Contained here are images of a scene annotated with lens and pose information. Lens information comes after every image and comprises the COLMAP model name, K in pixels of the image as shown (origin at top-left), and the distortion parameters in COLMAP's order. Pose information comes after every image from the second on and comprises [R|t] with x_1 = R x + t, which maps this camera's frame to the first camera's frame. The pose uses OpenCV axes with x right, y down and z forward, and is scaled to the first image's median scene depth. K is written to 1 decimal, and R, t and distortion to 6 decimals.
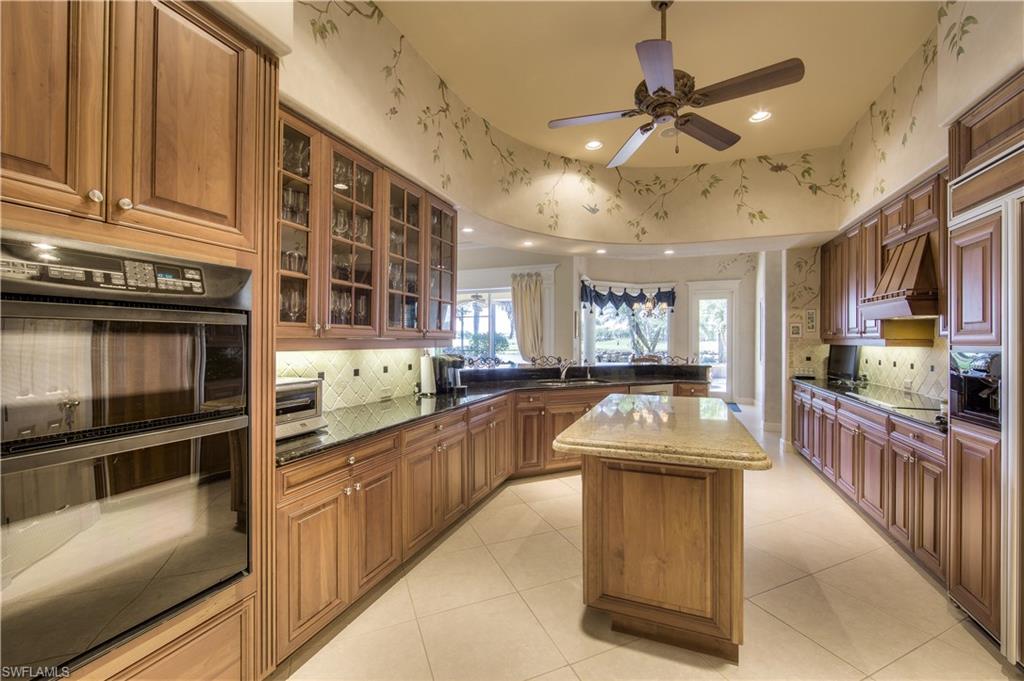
lens RADIAL K [[404.3, 0, 509.6], [0, 404.3, 339.4], [0, 0, 1]] dist [-0.006868, 0.000468]
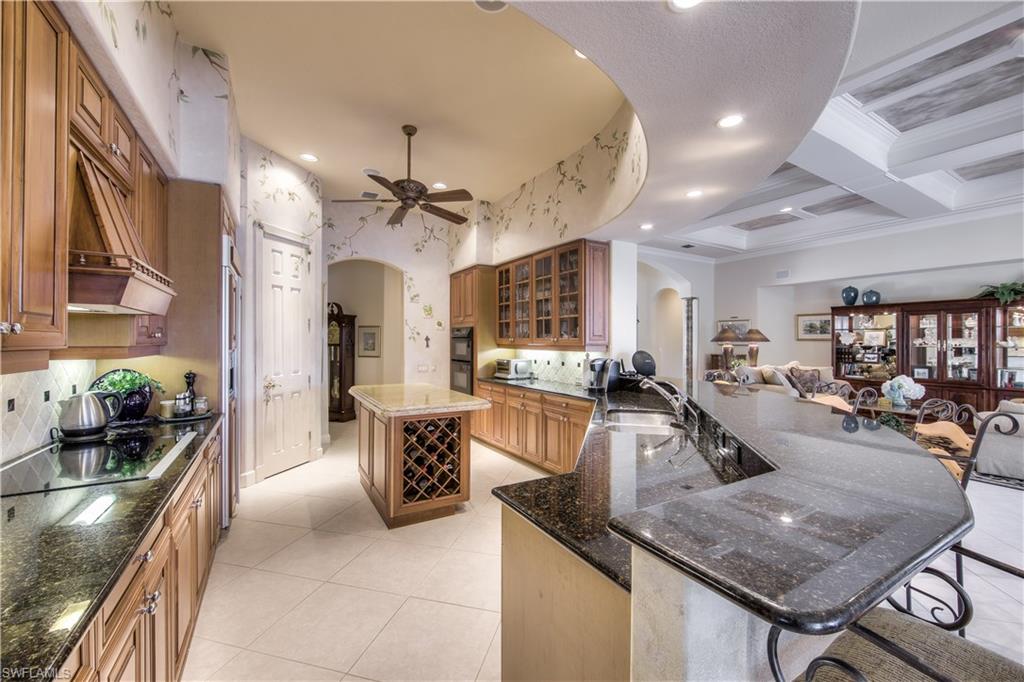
lens RADIAL K [[404.3, 0, 512.2], [0, 404.3, 339.8], [0, 0, 1]] dist [-0.006868, 0.000468]
pose [[-0.602805, -0.003276, -0.797882, 1.157173], [-0.003155, 0.999994, -0.001722, -0.019393], [0.797882, 0.001479, -0.602812, 1.879772]]
